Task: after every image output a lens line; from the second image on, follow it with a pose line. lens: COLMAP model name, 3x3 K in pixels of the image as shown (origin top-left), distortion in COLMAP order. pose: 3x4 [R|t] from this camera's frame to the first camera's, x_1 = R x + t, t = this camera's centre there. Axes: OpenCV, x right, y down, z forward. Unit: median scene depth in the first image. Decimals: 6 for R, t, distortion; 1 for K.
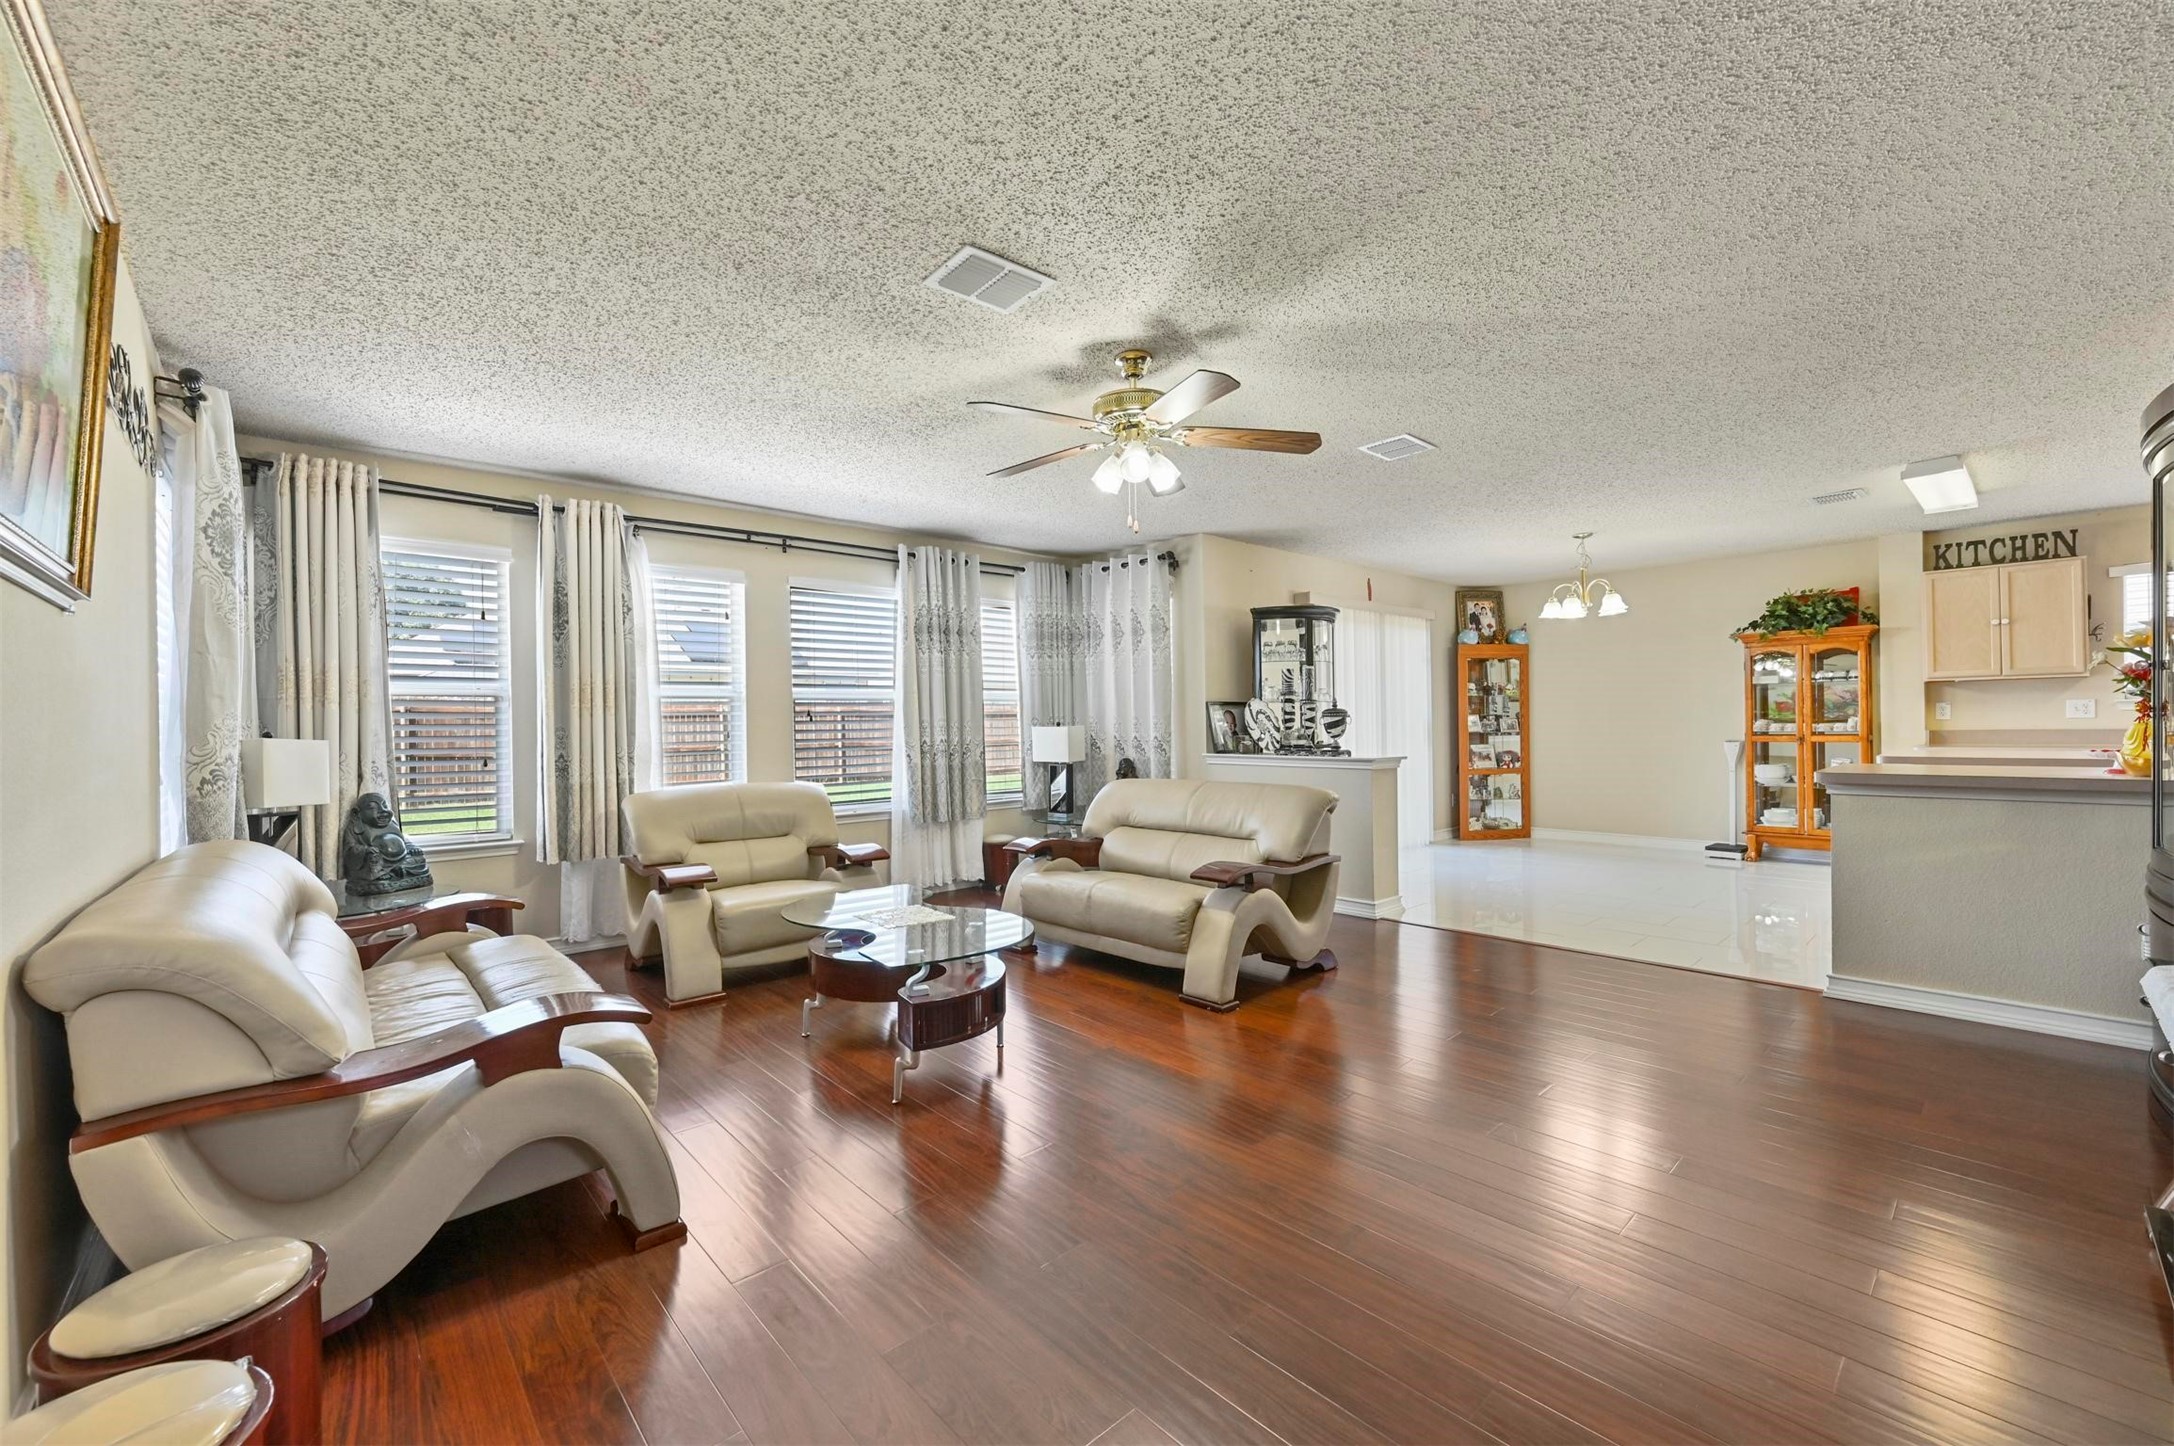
lens RADIAL K [[857.7, 0, 1087.2], [0, 857.7, 720.0], [0, 0, 1]] dist [-0.000489, -0.000106]
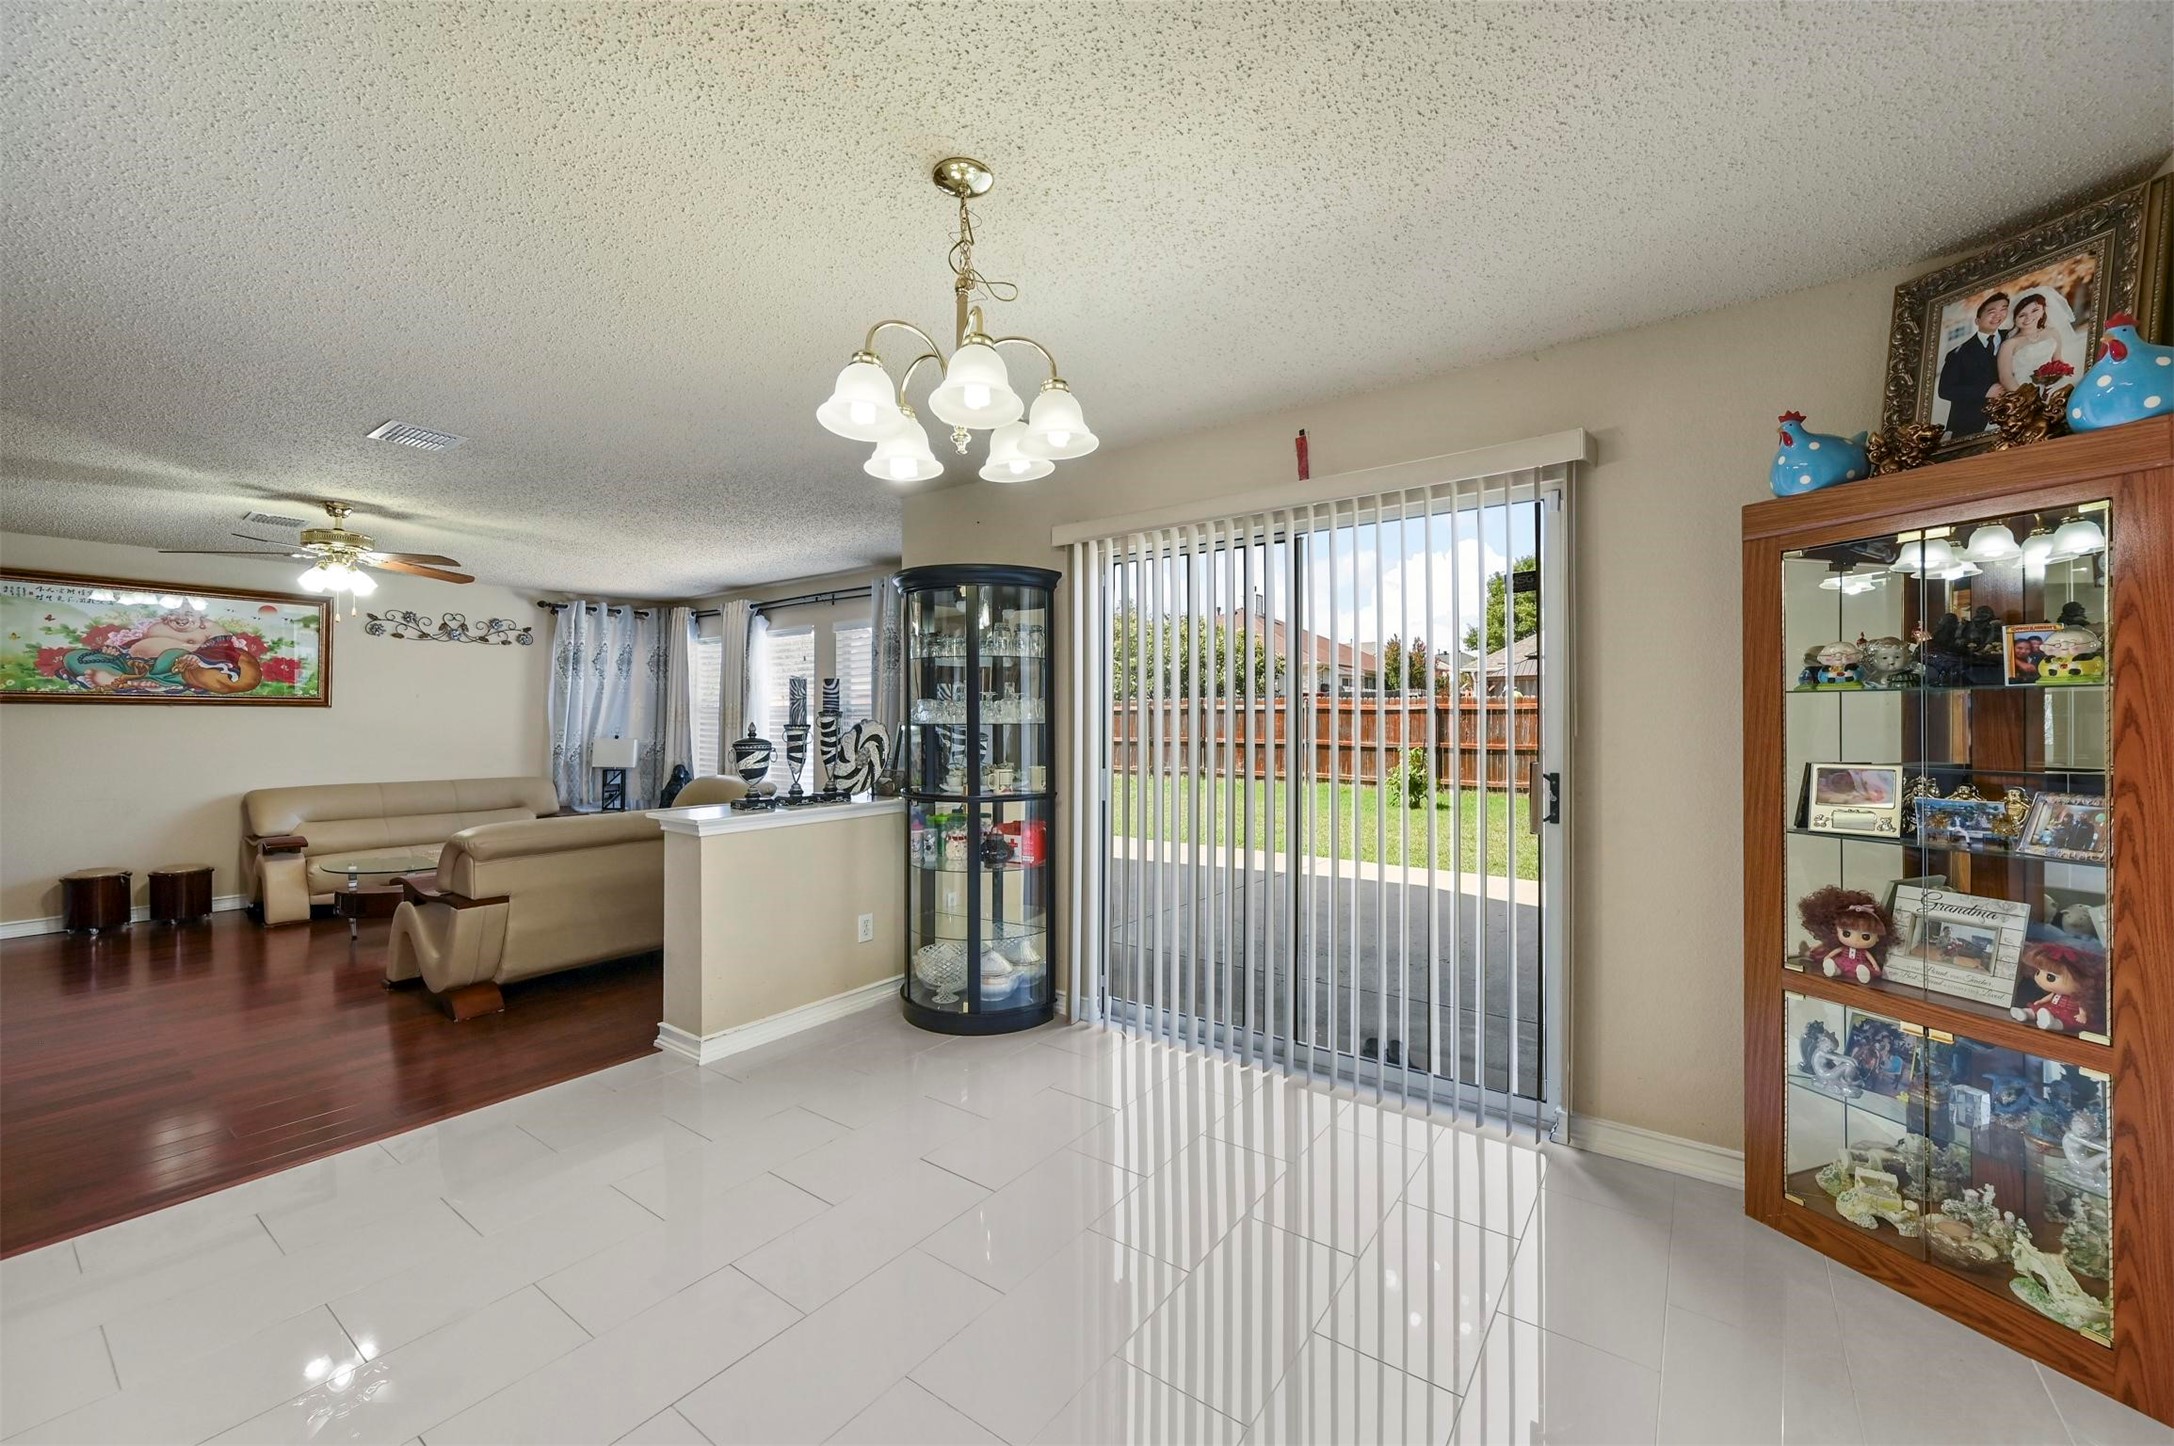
lens RADIAL K [[857.7, 0, 1087.2], [0, 857.7, 720.0], [0, 0, 1]] dist [-0.000489, -0.000106]
pose [[0.195194, 0.016756, -0.980622, 0.801269], [0.007328, 0.999801, 0.018542, -0.031945], [0.980737, -0.010805, 0.195032, 0.888844]]
